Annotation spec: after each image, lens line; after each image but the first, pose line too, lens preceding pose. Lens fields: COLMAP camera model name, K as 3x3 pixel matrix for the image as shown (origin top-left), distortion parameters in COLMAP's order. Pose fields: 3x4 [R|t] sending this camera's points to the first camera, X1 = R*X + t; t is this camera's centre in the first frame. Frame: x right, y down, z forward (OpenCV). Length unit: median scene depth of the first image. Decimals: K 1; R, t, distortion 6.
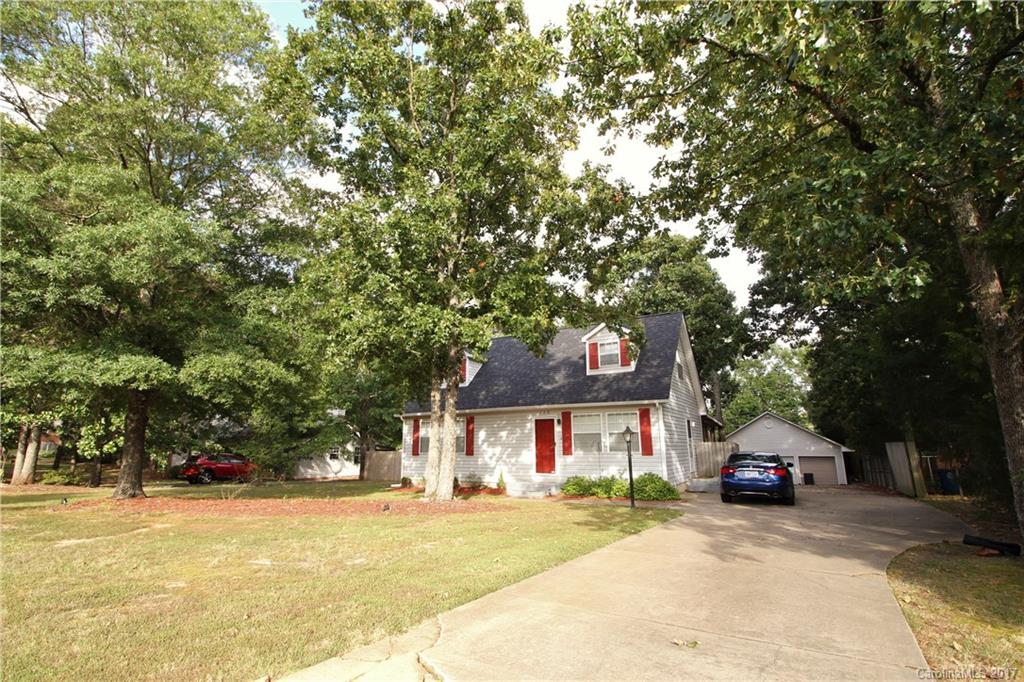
lens RADIAL K [[471.2, 0, 514.9], [0, 471.2, 333.8], [0, 0, 1]] dist [0.001805, -0.012529]
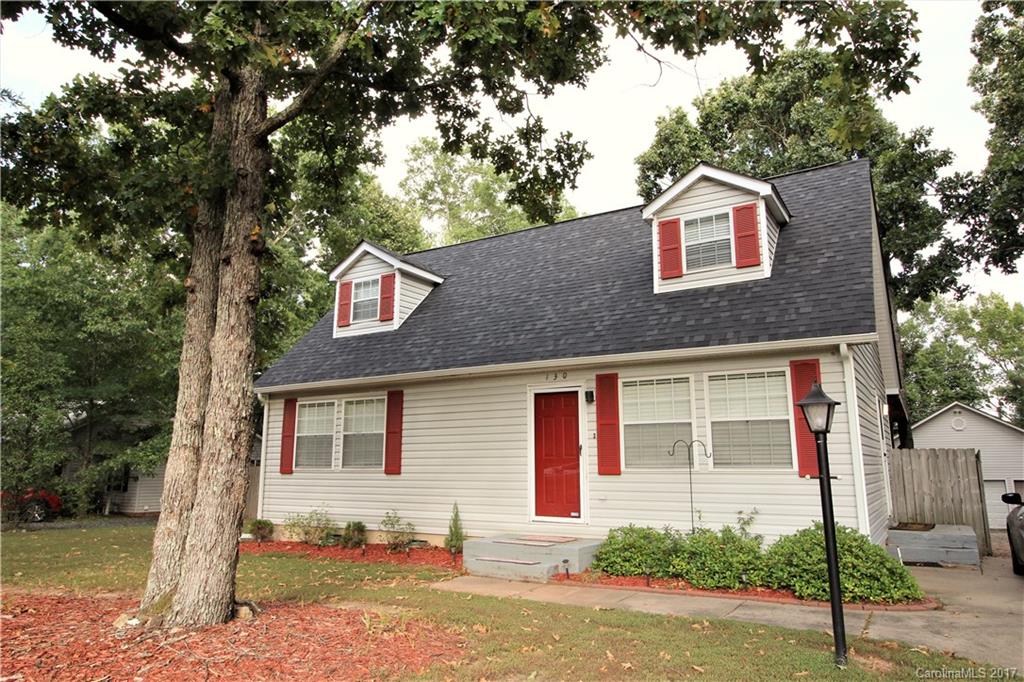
lens RADIAL K [[673.5, 0, 512.0], [0, 673.5, 341.0], [0, 0, 1]] dist [0.000984, 0.001202]
pose [[0.999786, 0.002160, -0.020564, 0.035508], [-0.001005, 0.998428, 0.056038, 0.100300], [0.020653, -0.056006, 0.998217, 0.386862]]
